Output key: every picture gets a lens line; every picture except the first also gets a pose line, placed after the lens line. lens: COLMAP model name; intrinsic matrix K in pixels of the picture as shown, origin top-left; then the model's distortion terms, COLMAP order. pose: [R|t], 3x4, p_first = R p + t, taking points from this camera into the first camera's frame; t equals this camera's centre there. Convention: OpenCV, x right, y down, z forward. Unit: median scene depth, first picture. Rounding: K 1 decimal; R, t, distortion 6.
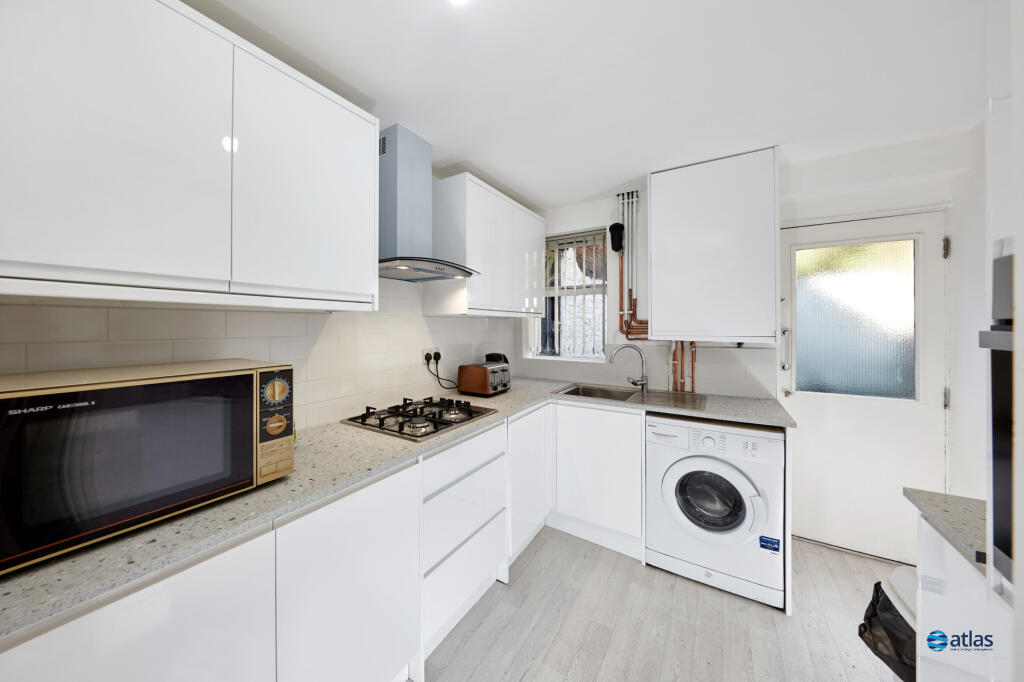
lens RADIAL K [[339.0, 0, 511.8], [0, 339.0, 326.4], [0, 0, 1]] dist [-0.000525, -0.000262]
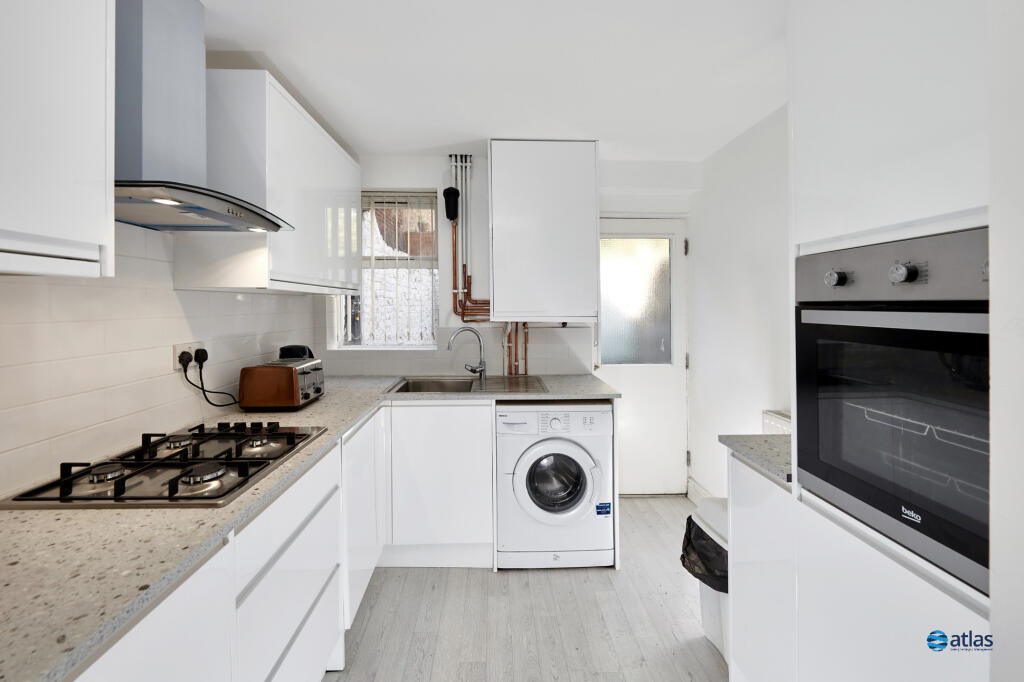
lens RADIAL K [[390.6, 0, 510.4], [0, 390.6, 307.8], [0, 0, 1]] dist [0.007816, -0.005211]
pose [[0.838081, -0.001904, 0.545542, -0.138106], [0.000559, 0.999996, 0.002633, -0.000116], [-0.545545, -0.001901, 0.838079, 0.103140]]
